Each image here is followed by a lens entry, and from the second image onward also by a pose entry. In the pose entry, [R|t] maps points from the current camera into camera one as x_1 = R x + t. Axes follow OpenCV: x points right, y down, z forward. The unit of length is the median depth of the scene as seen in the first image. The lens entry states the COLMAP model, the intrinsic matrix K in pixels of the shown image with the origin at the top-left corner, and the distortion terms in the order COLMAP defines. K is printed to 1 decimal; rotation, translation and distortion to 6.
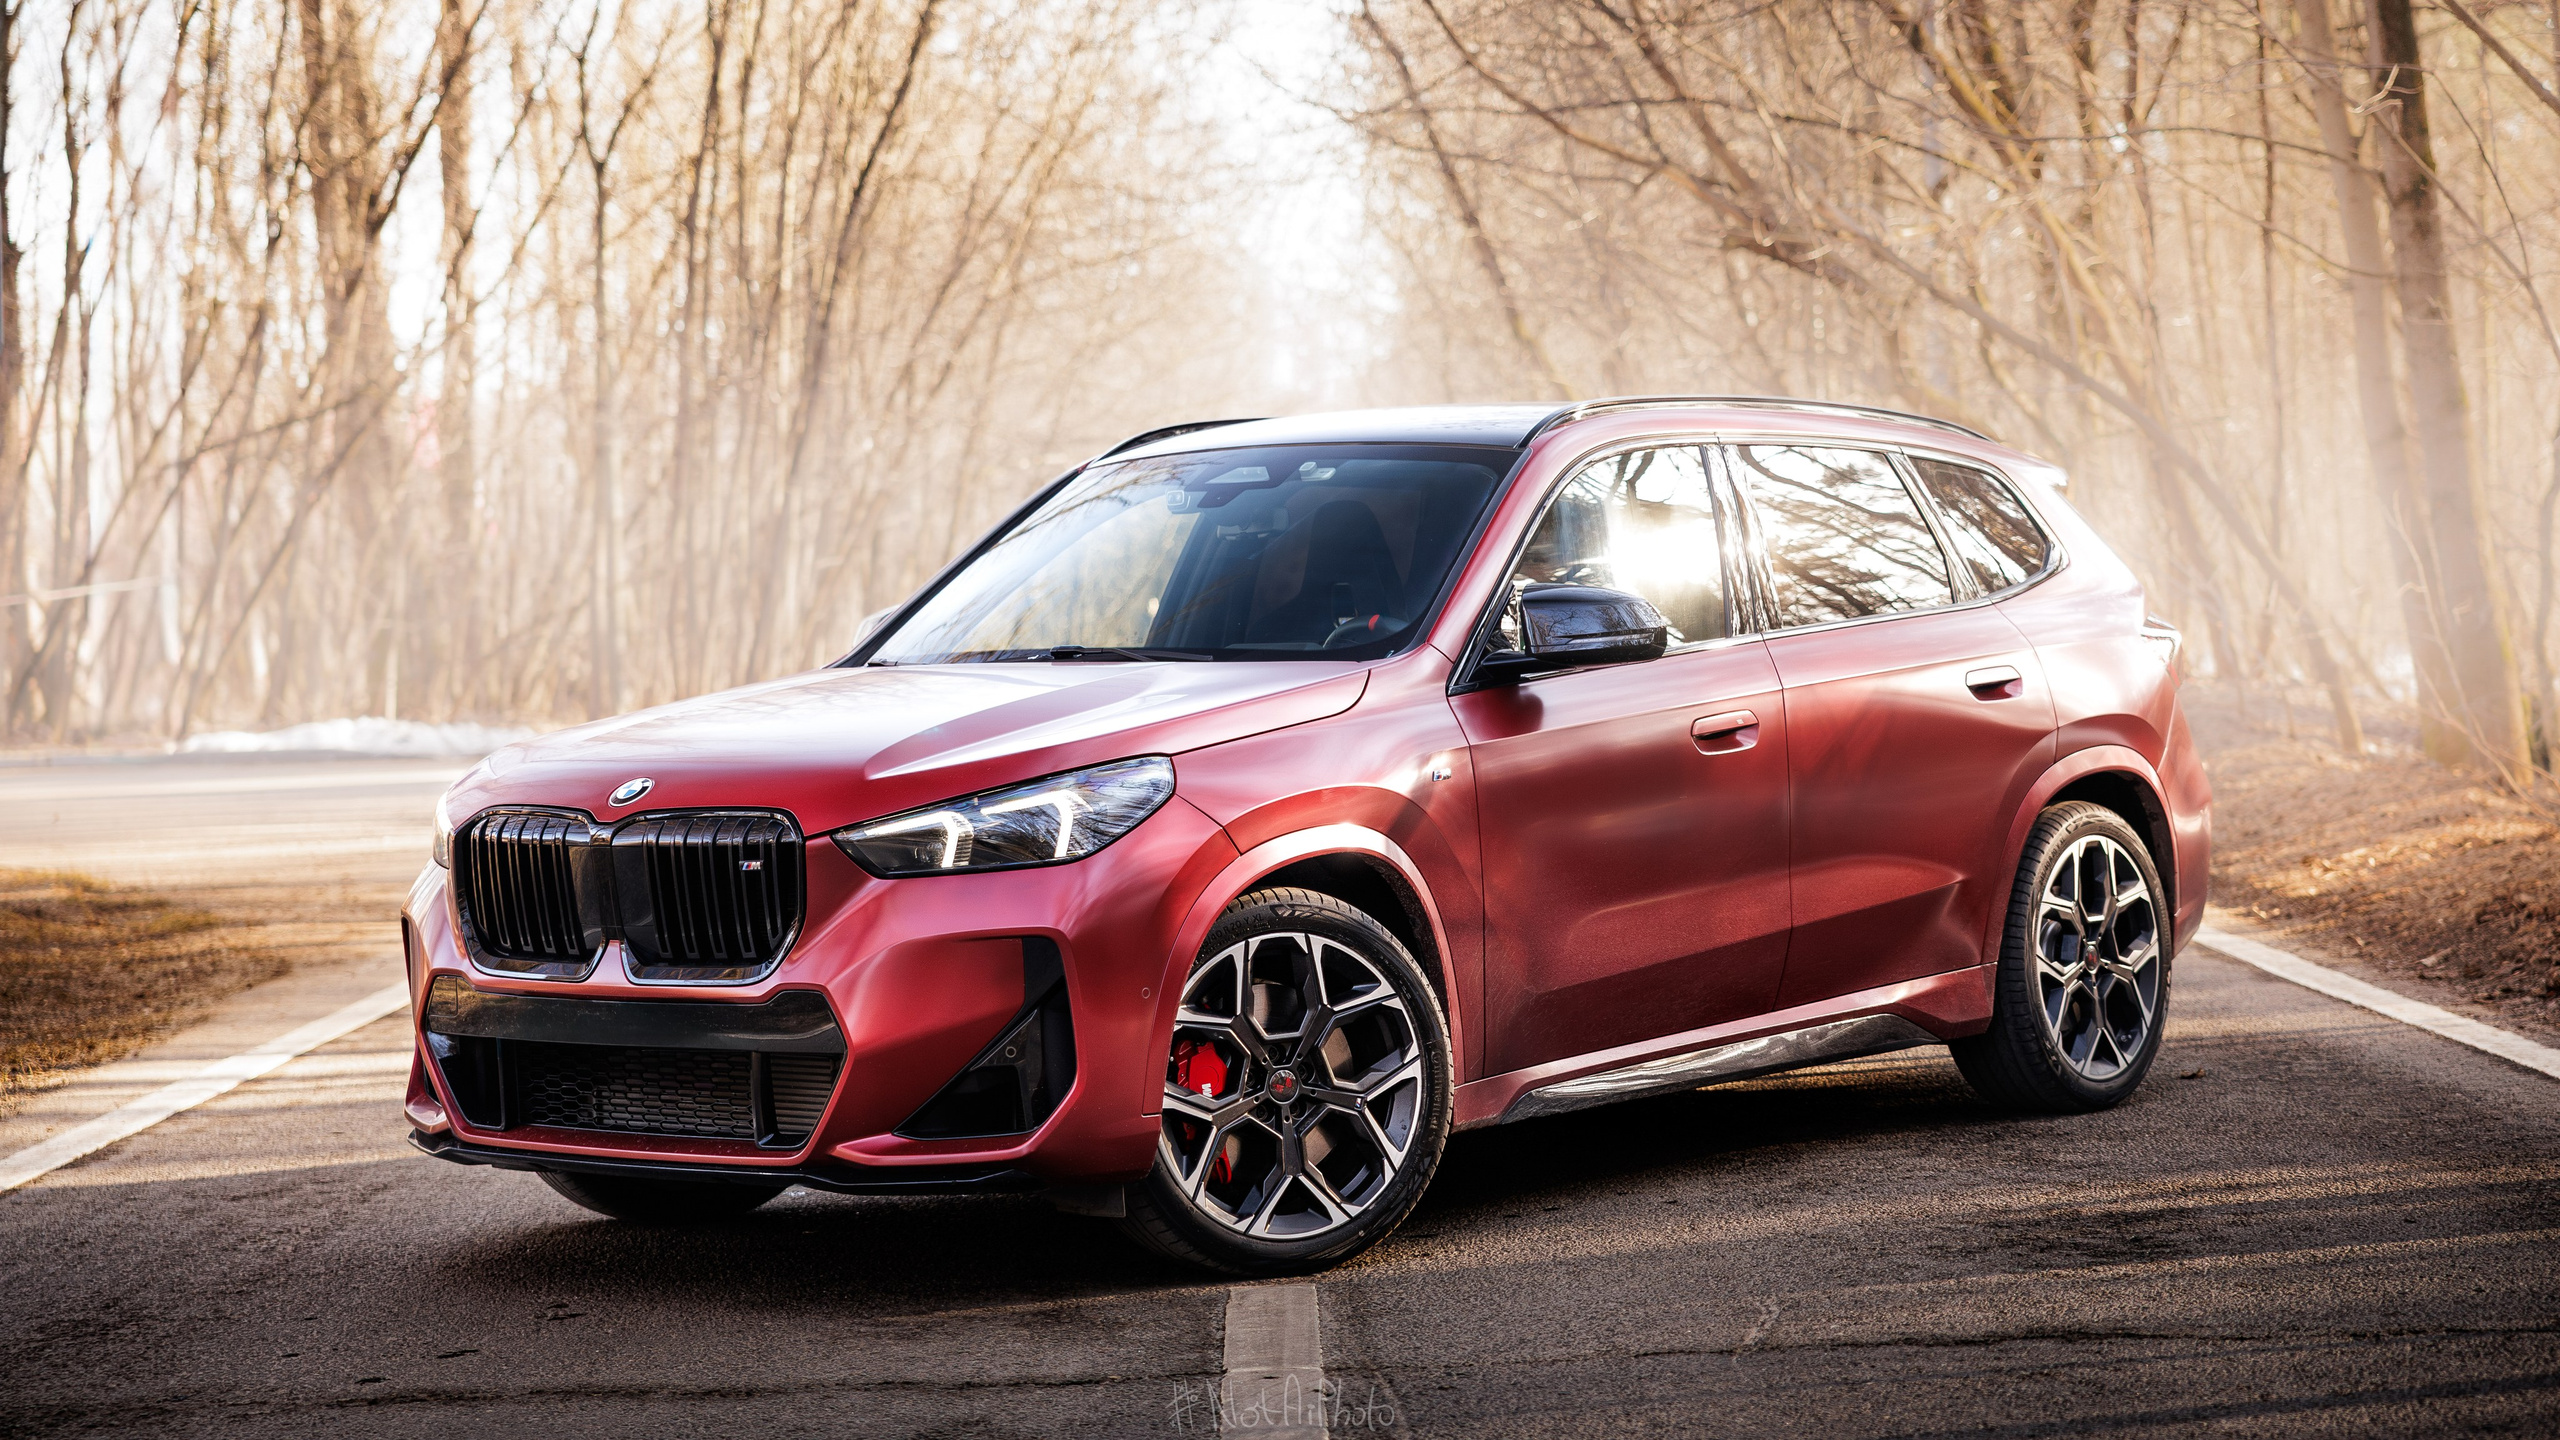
lens RADIAL K [[4831.4, 0, 1279.2], [0, 4831.4, 701.1], [0, 0, 1]] dist [0.028926, 0.000000]
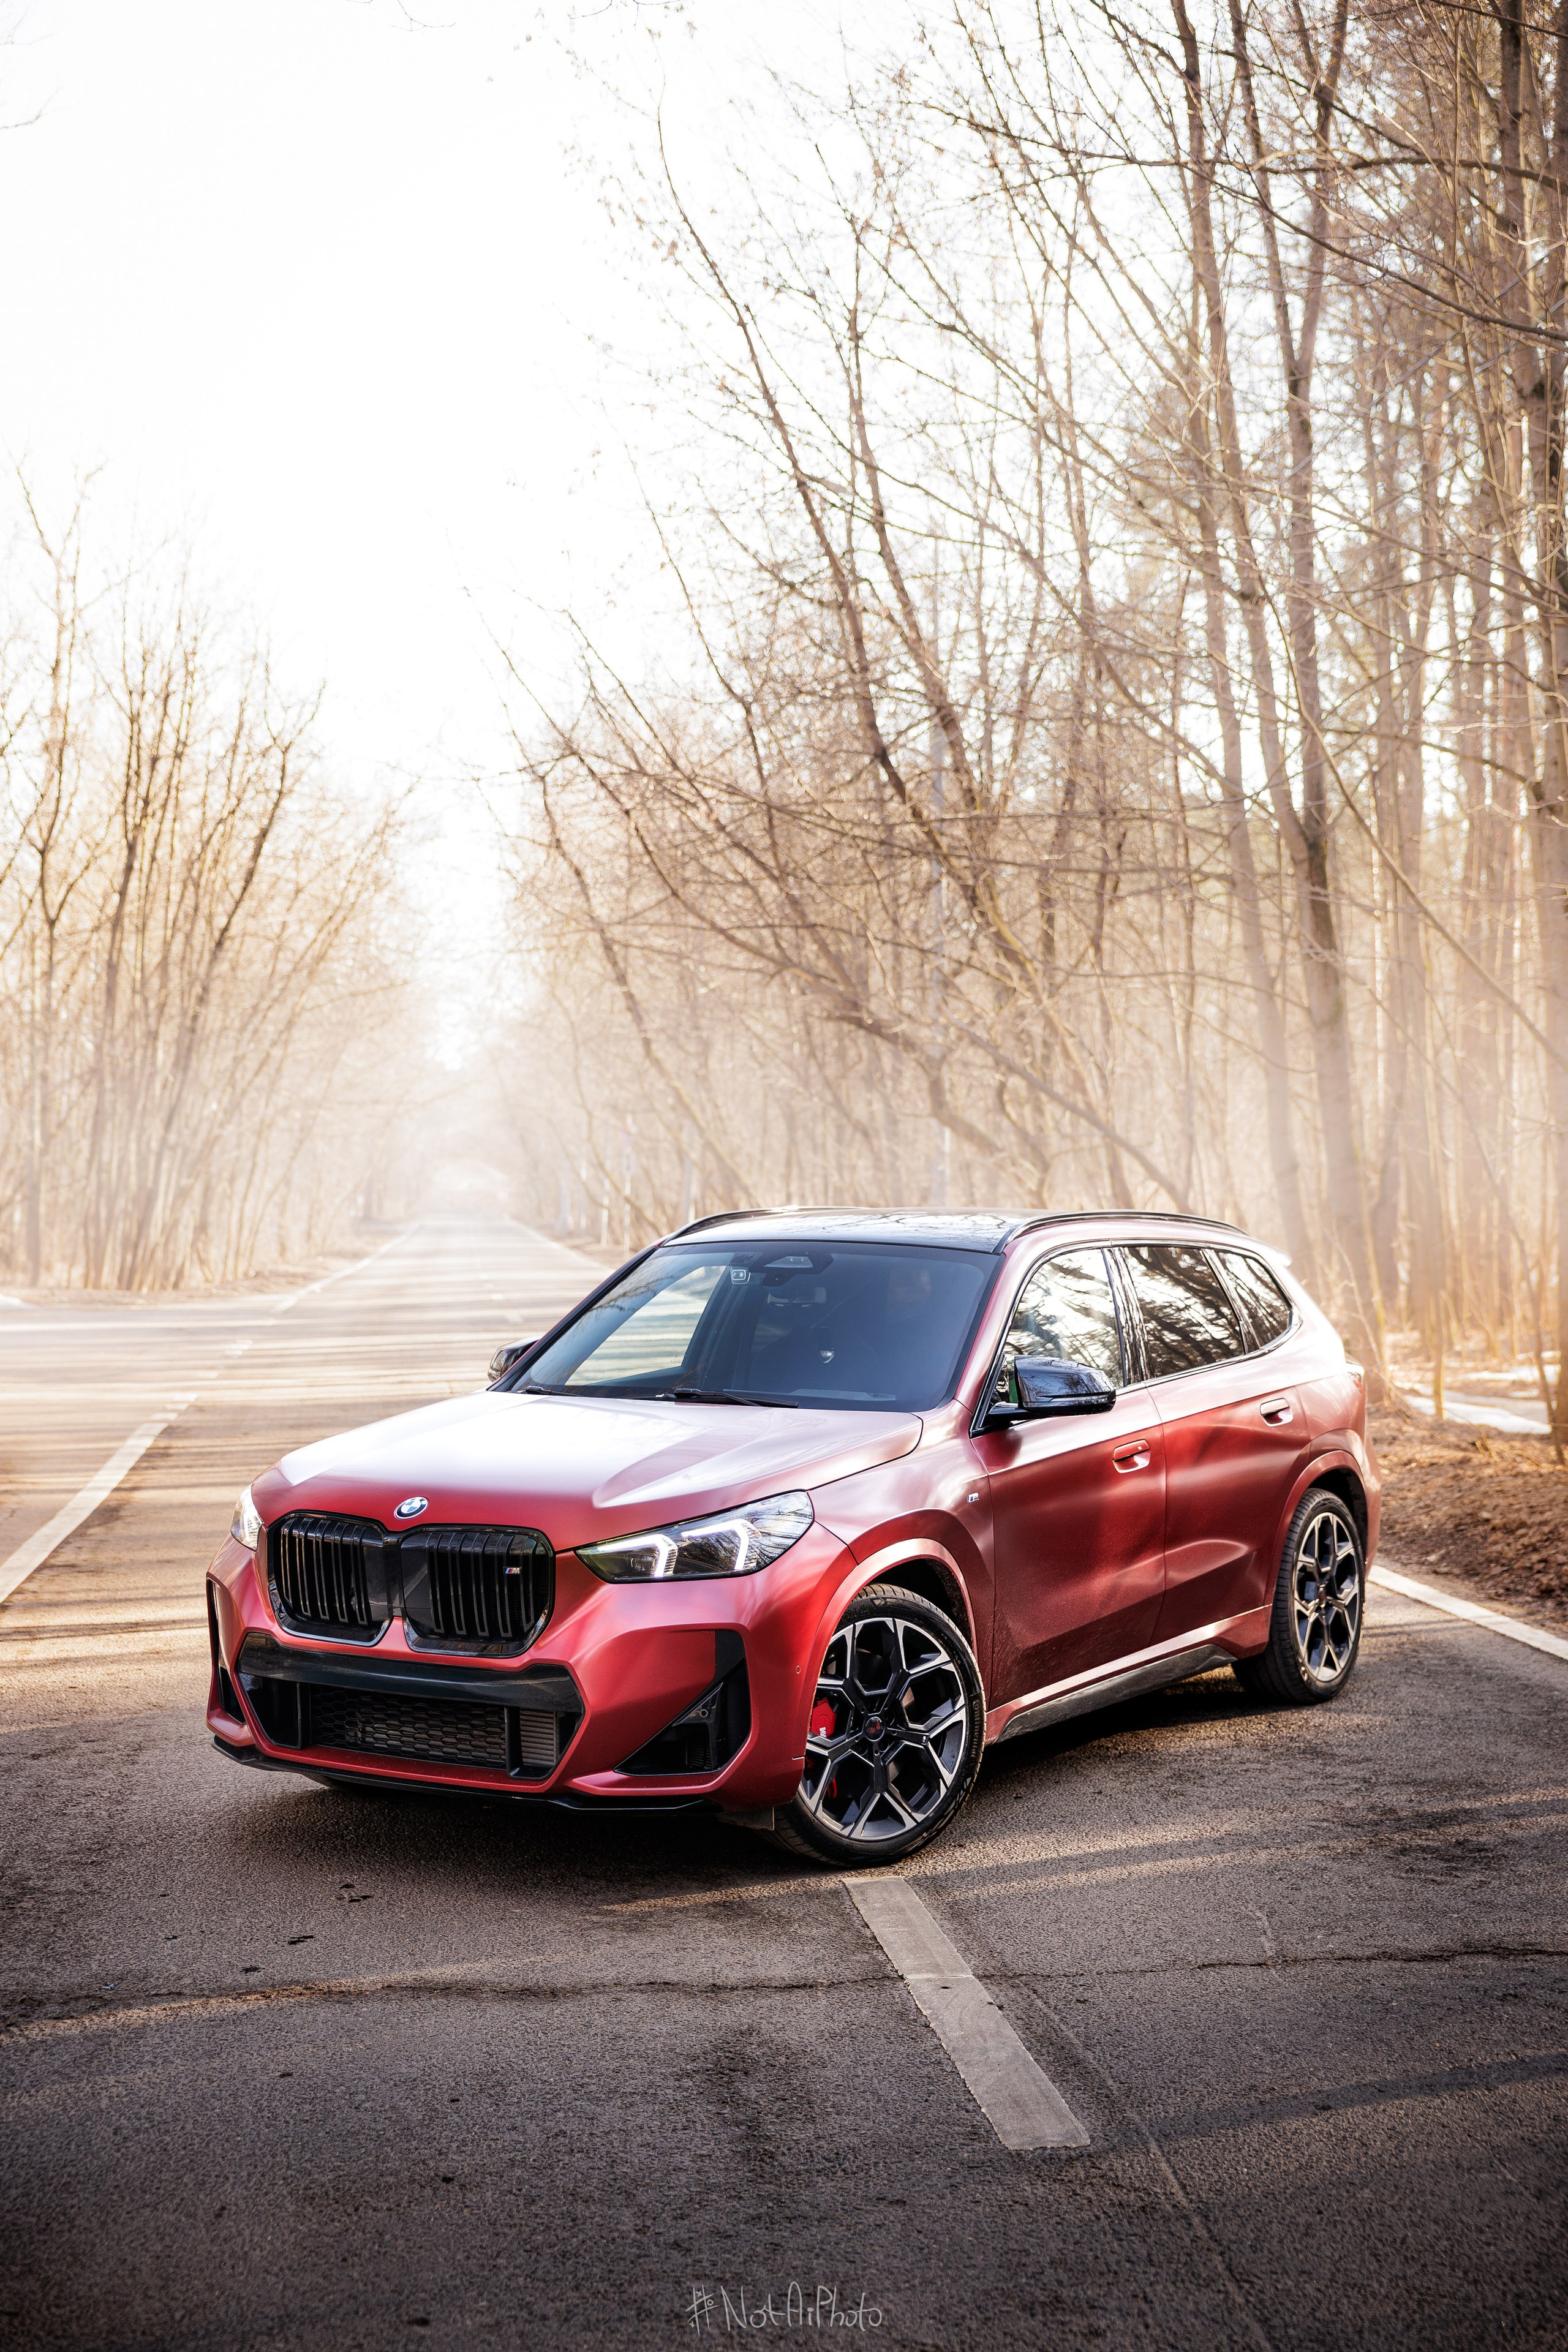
lens RADIAL K [[3057.3, 0, 762.2], [0, 3057.3, 1177.0], [0, 0, 1]] dist [0.030513, 0.000000]
pose [[0.993783, 0.032551, 0.106471, -0.120358], [-0.029412, 0.999089, -0.030915, -0.046857], [-0.107381, 0.027592, 0.993835, 0.114260]]
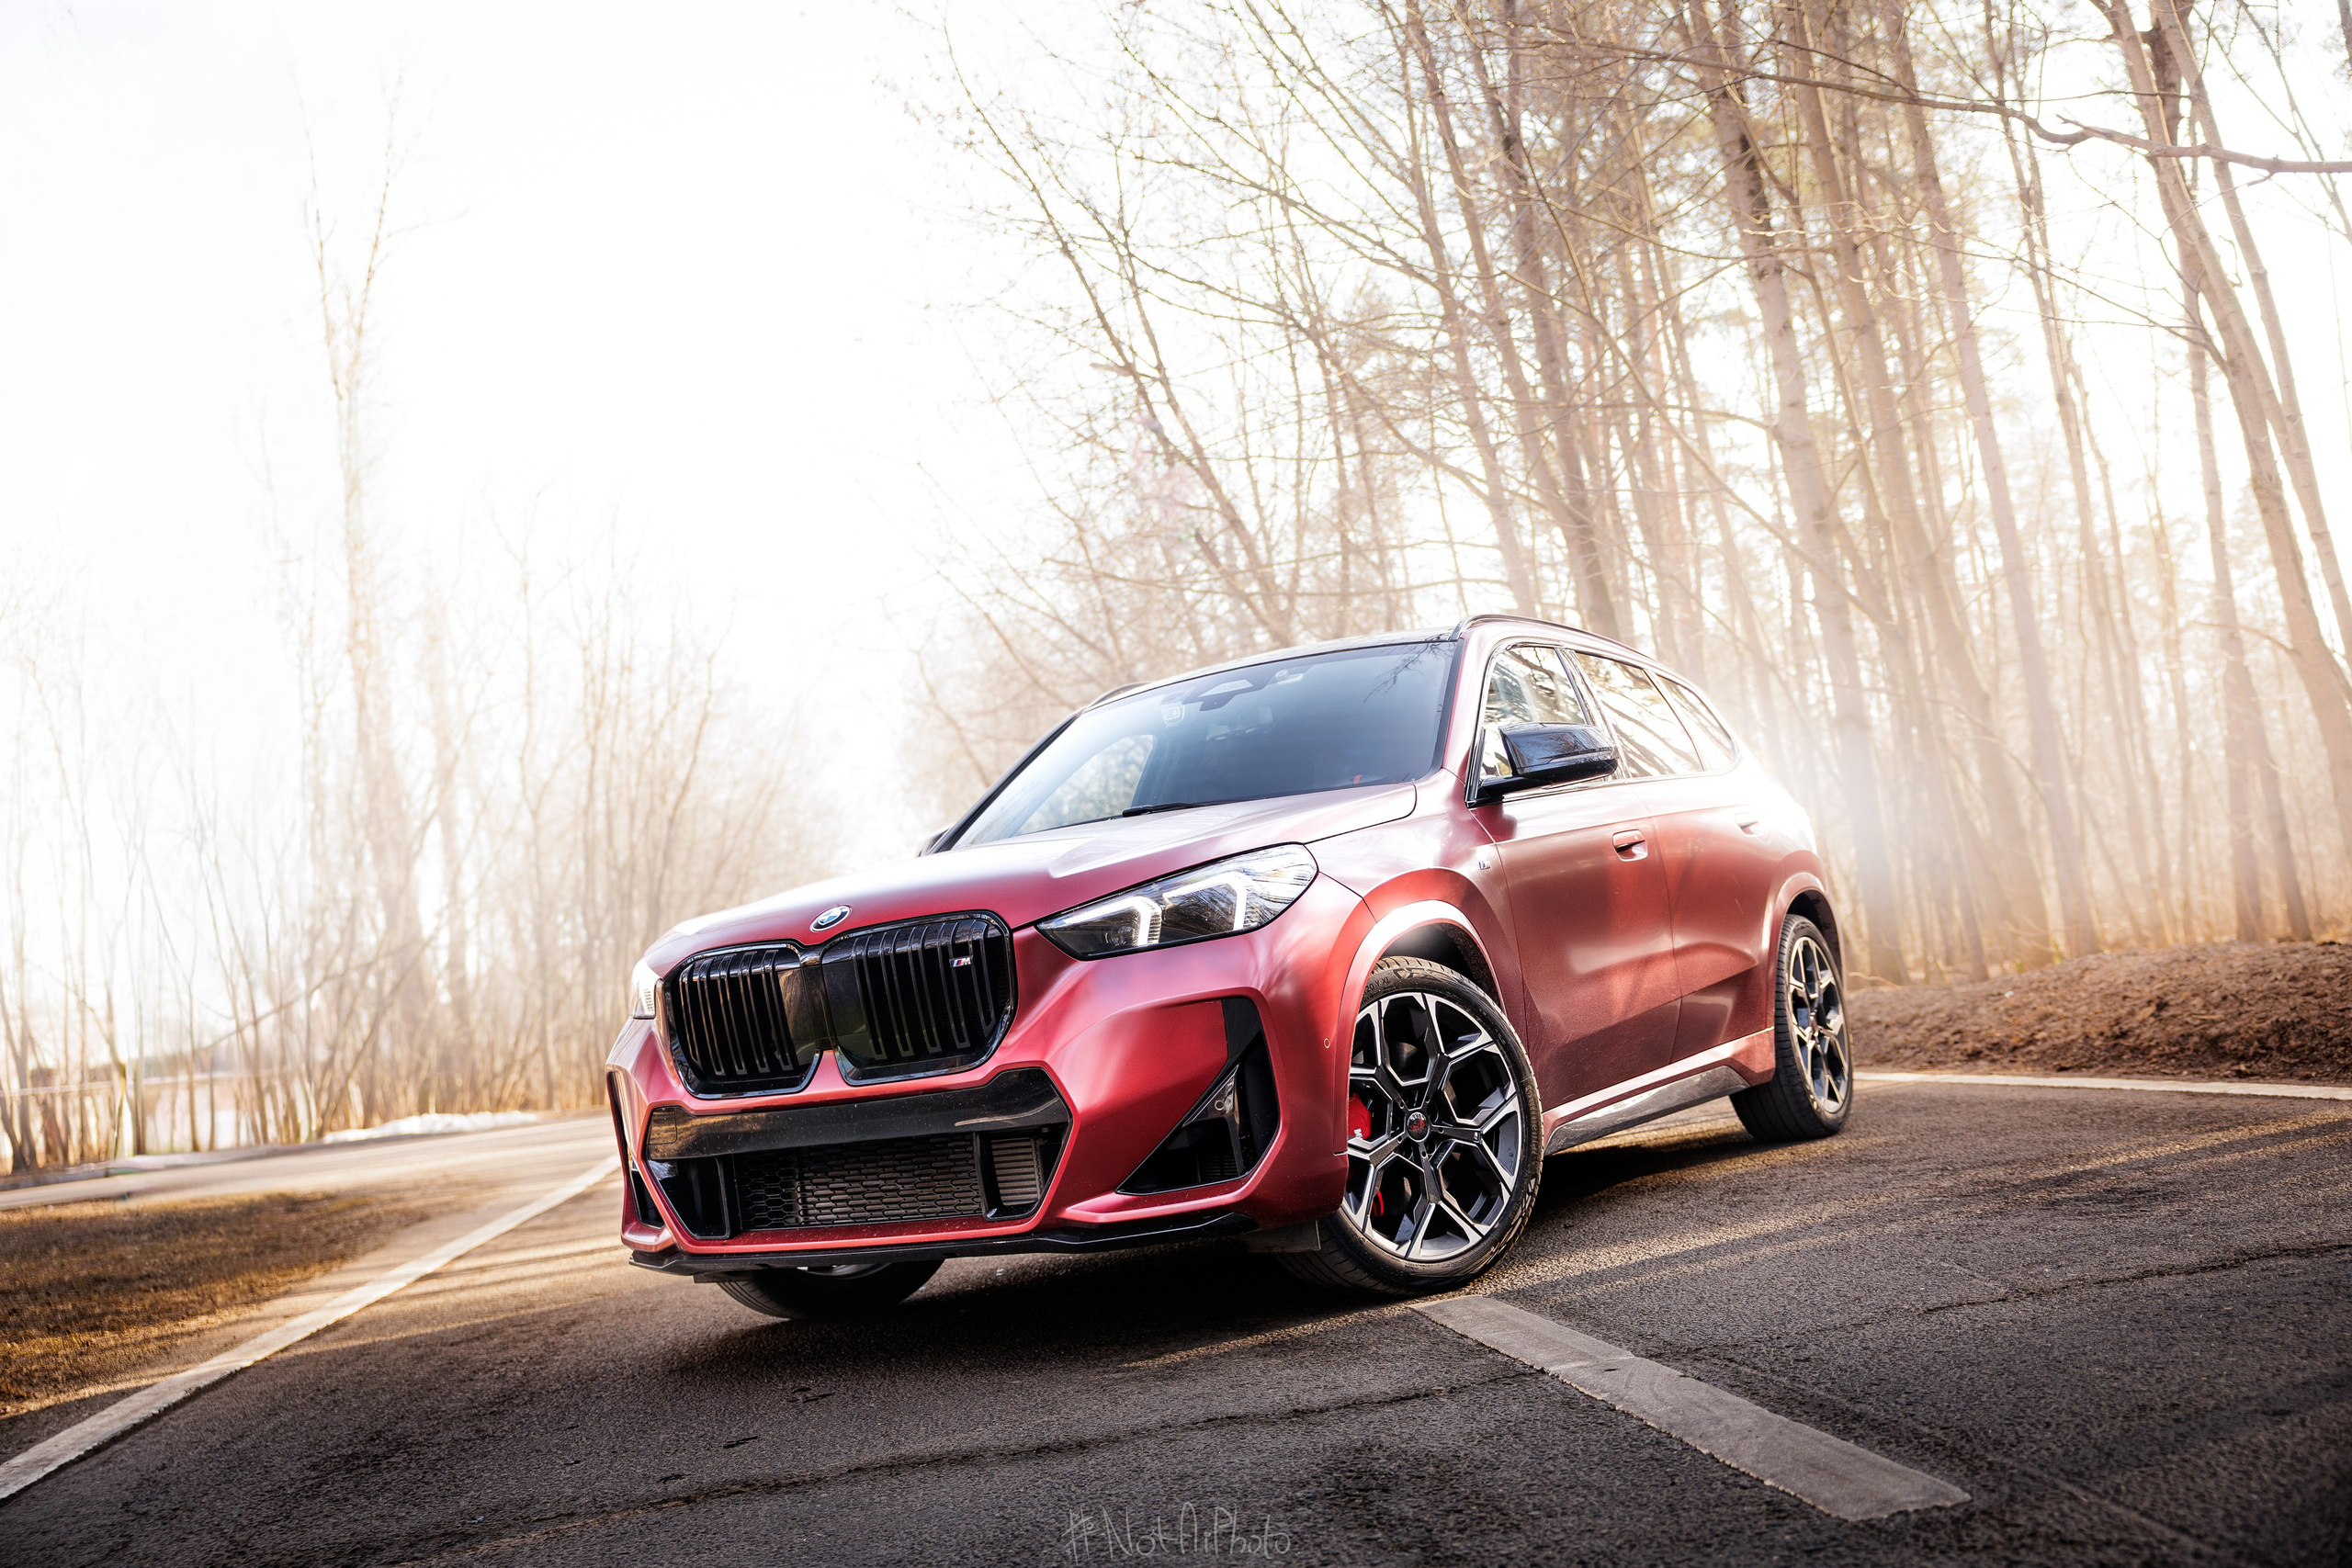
lens RADIAL K [[2363.8, 0, 1174.1], [0, 2363.8, 802.8], [0, 0, 1]] dist [0.020631, 0.000000]
pose [[0.987907, -0.078817, 0.133522, -0.116373], [0.093501, 0.989795, -0.107530, 0.054082], [-0.123684, 0.118714, 0.985195, 0.408111]]
